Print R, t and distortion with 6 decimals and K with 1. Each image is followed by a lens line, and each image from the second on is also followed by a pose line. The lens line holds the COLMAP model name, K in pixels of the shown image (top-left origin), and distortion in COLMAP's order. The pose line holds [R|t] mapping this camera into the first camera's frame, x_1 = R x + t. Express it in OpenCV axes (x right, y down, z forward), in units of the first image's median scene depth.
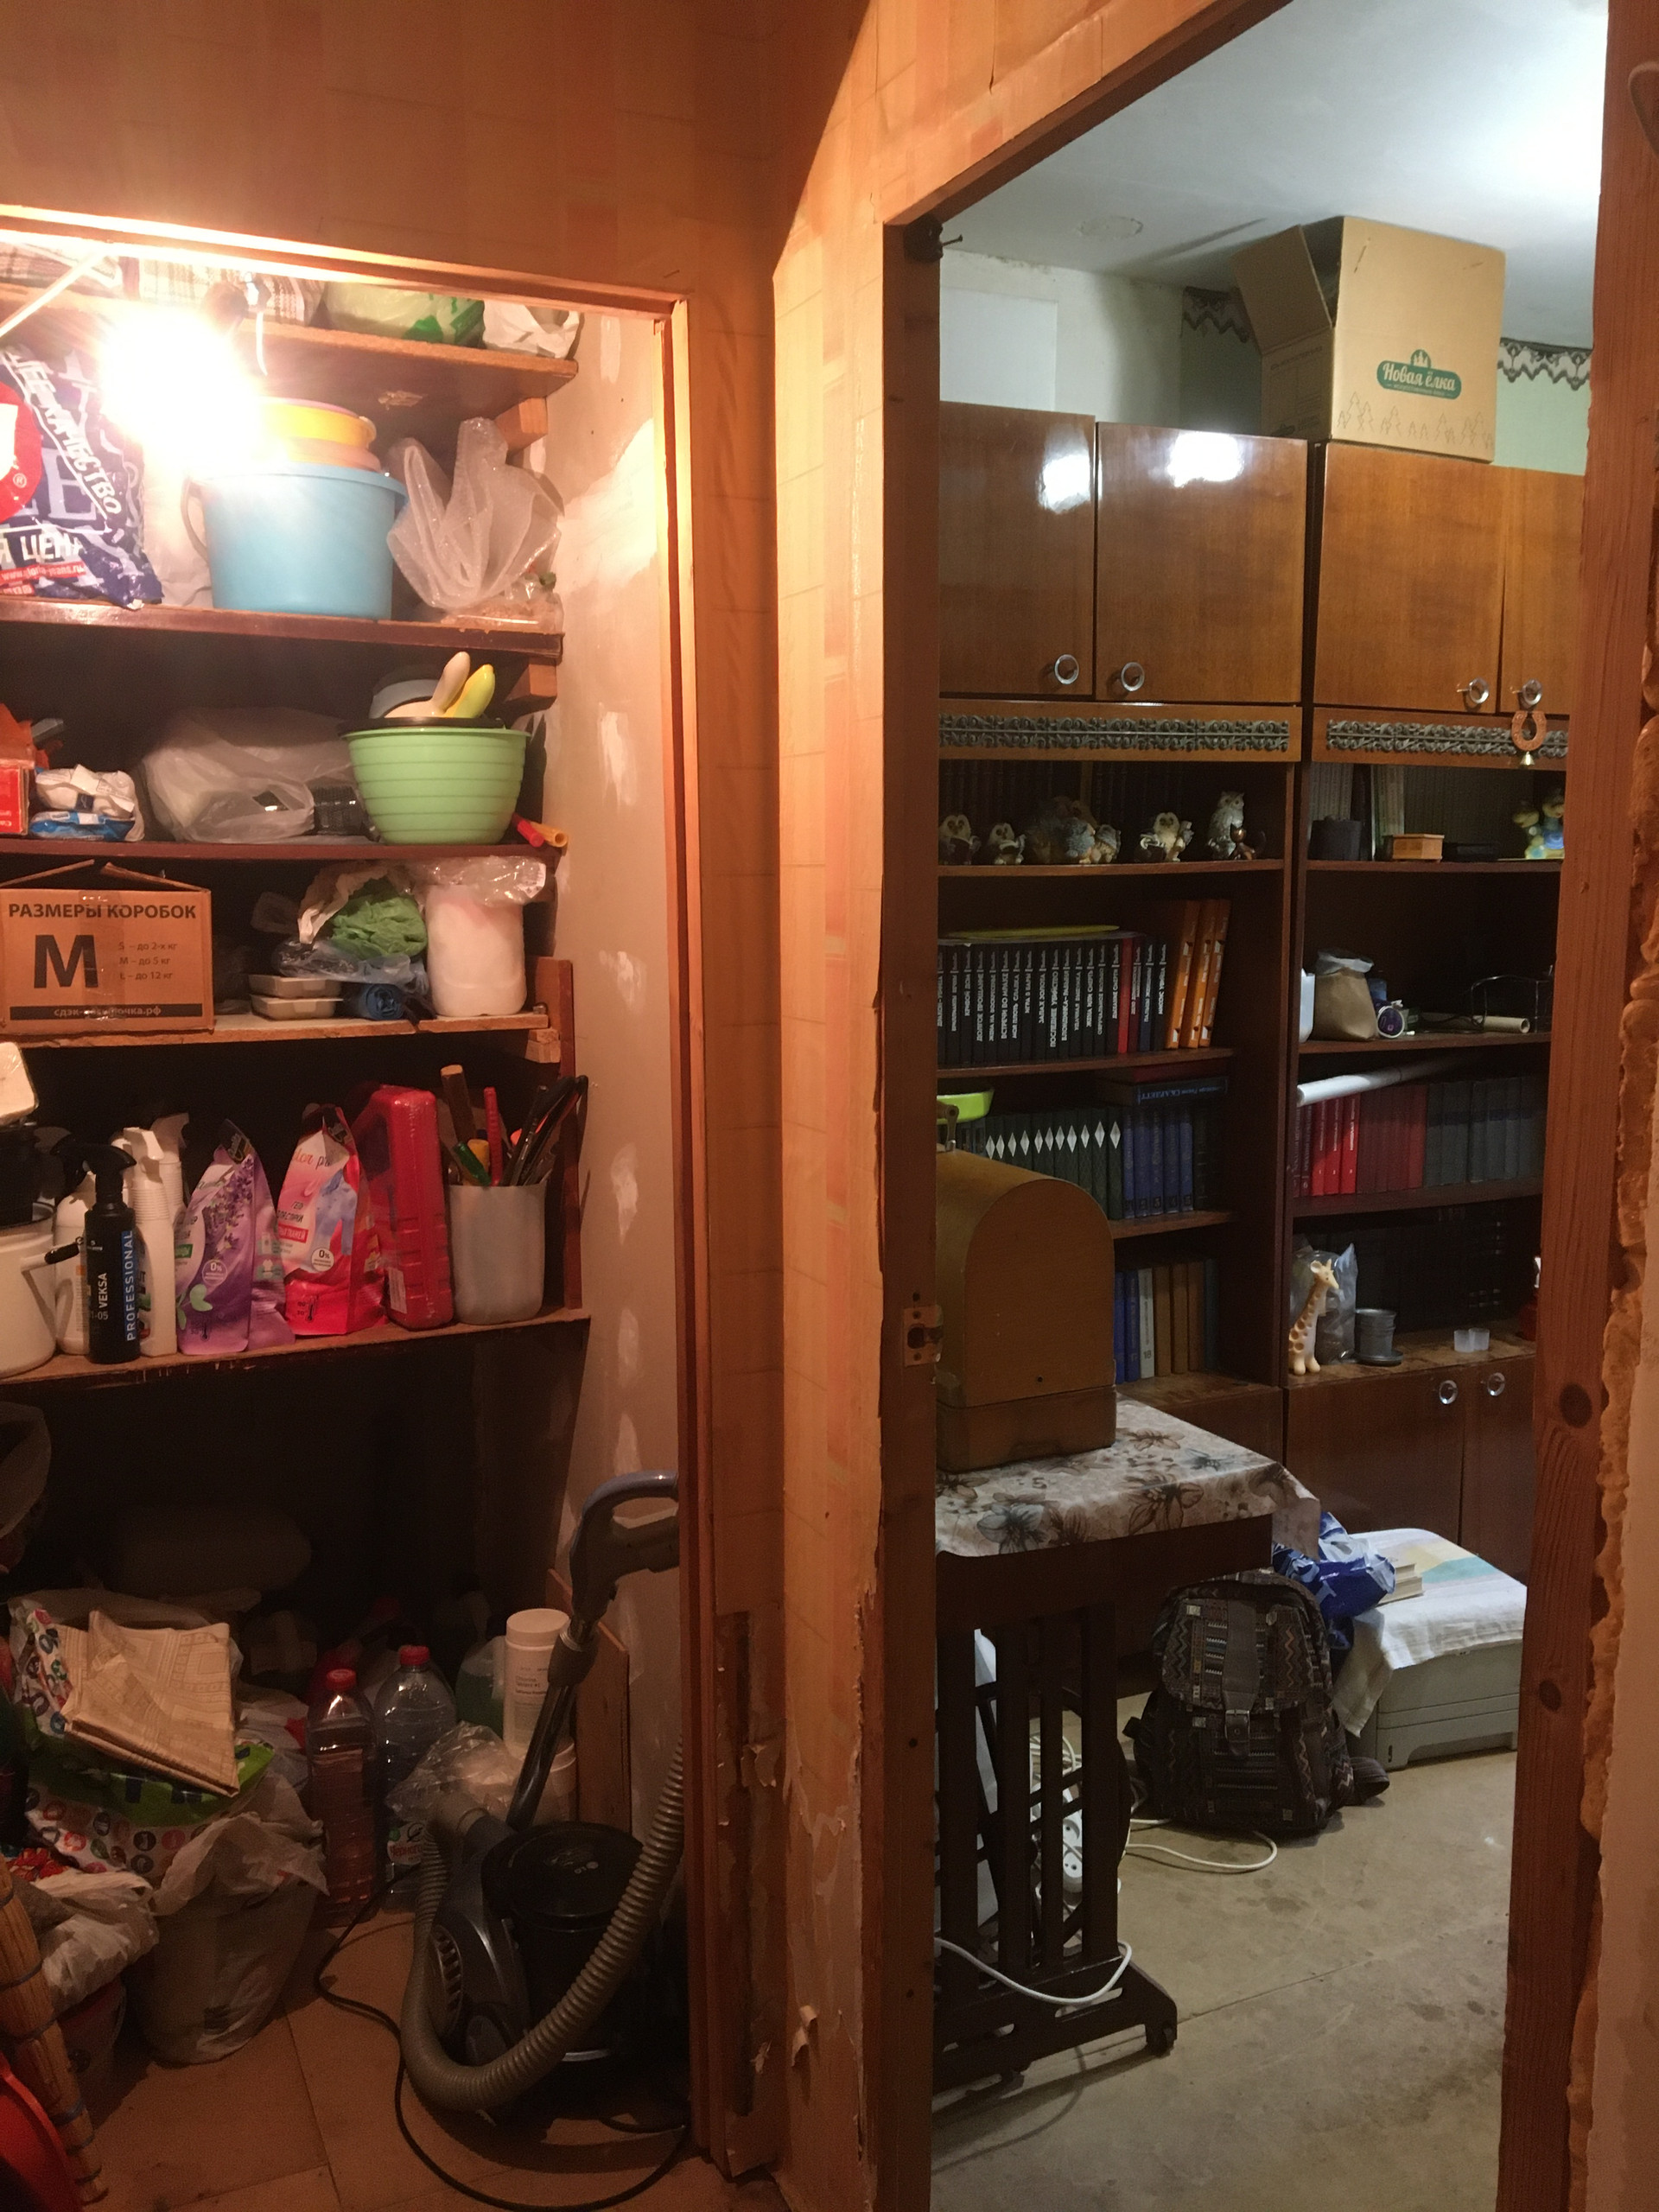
lens RADIAL K [[1845.8, 0, 837.6], [0, 1845.8, 1106.1], [0, 0, 1]] dist [0.038883, -0.047349]
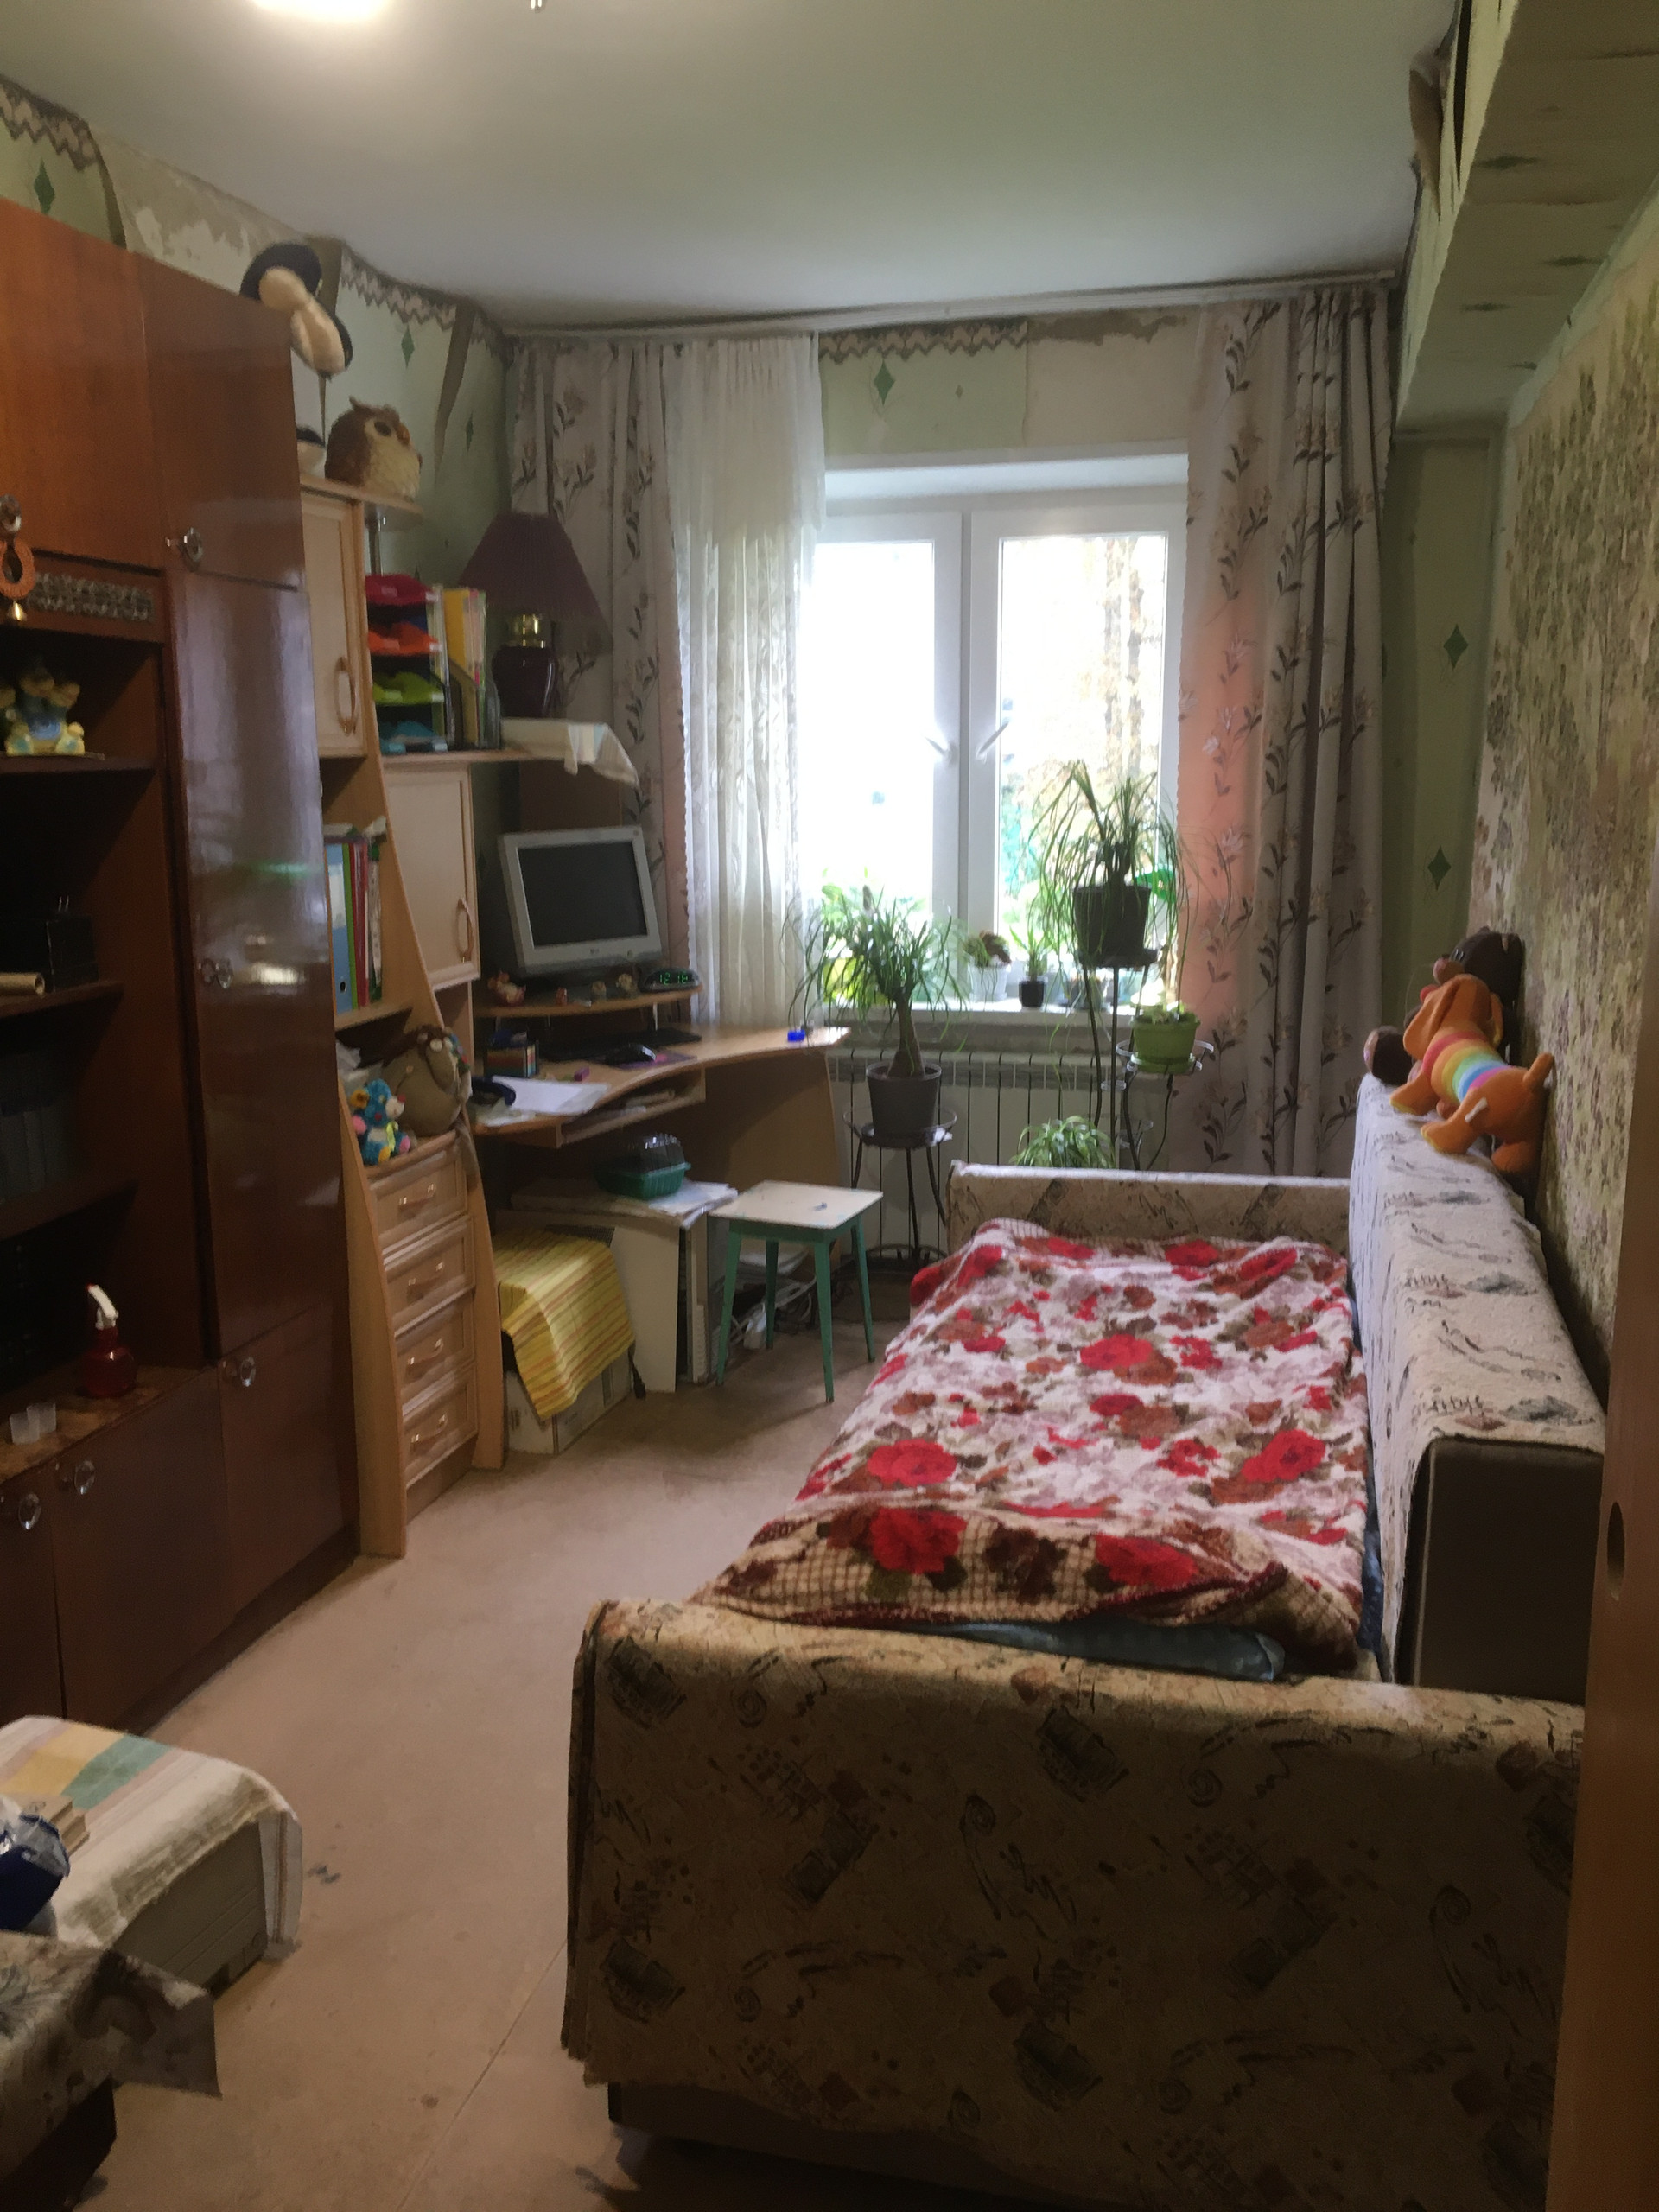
lens RADIAL K [[1845.8, 0, 833.4], [0, 1845.8, 1099.3], [0, 0, 1]] dist [0.038883, -0.047349]
pose [[0.629911, -0.143706, 0.763257, 0.002076], [0.101255, 0.989541, 0.102746, -0.031867], [-0.770039, 0.012563, 0.637874, 0.223014]]
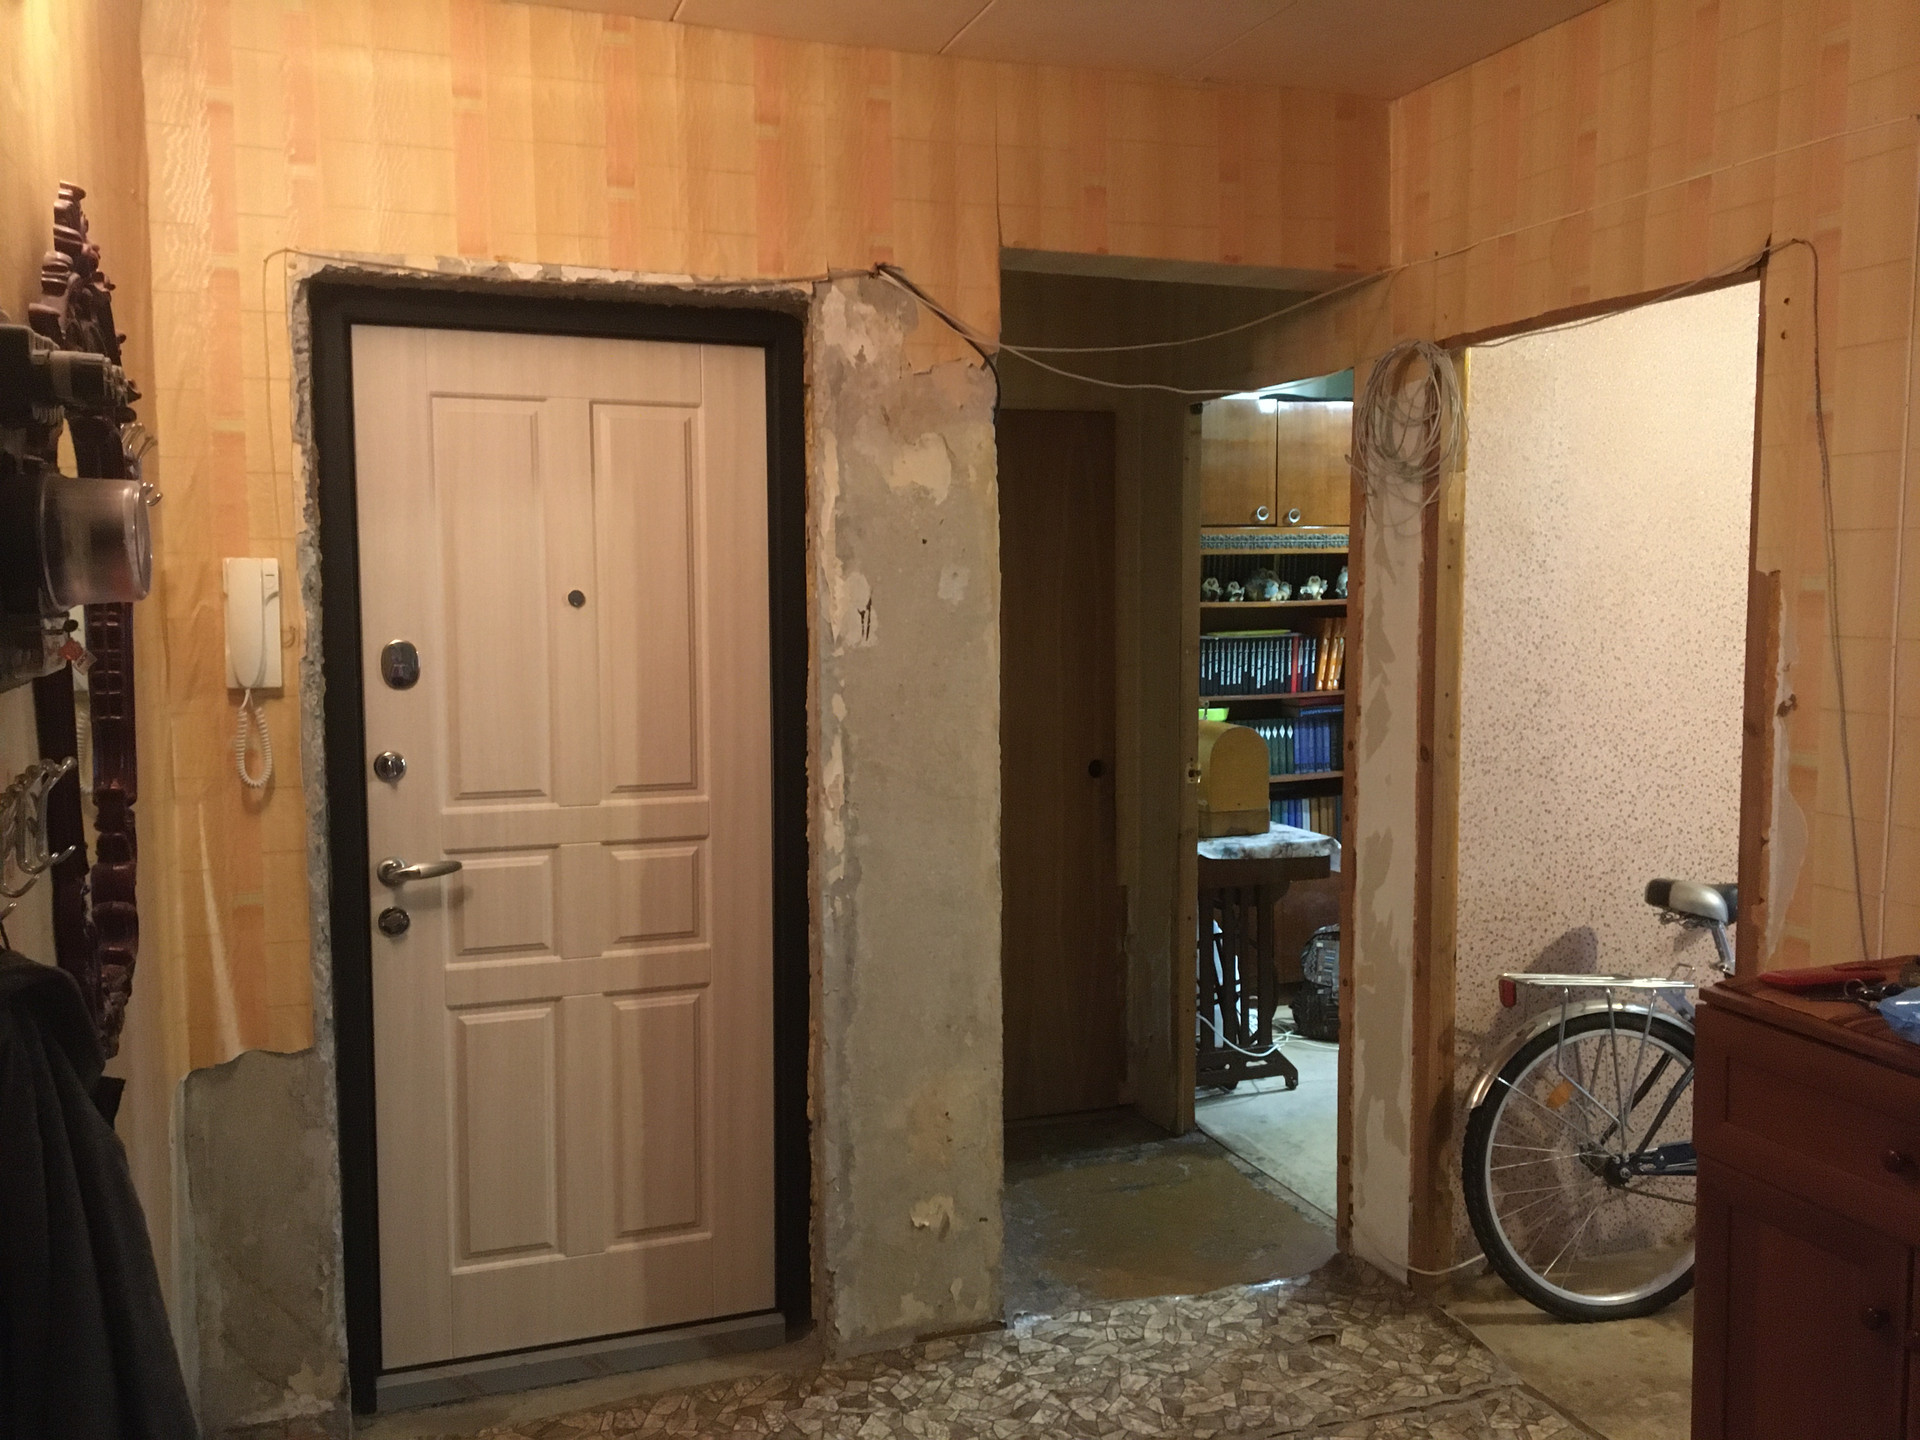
lens RADIAL K [[1602.1, 0, 958.0], [0, 1602.1, 716.0], [0, 0, 1]] dist [0.038883, -0.047349]
pose [[0.994579, 0.007748, -0.103694, -0.033326], [-0.012369, 0.998955, -0.043998, 0.085056], [0.103244, 0.045043, 0.993636, -0.848736]]
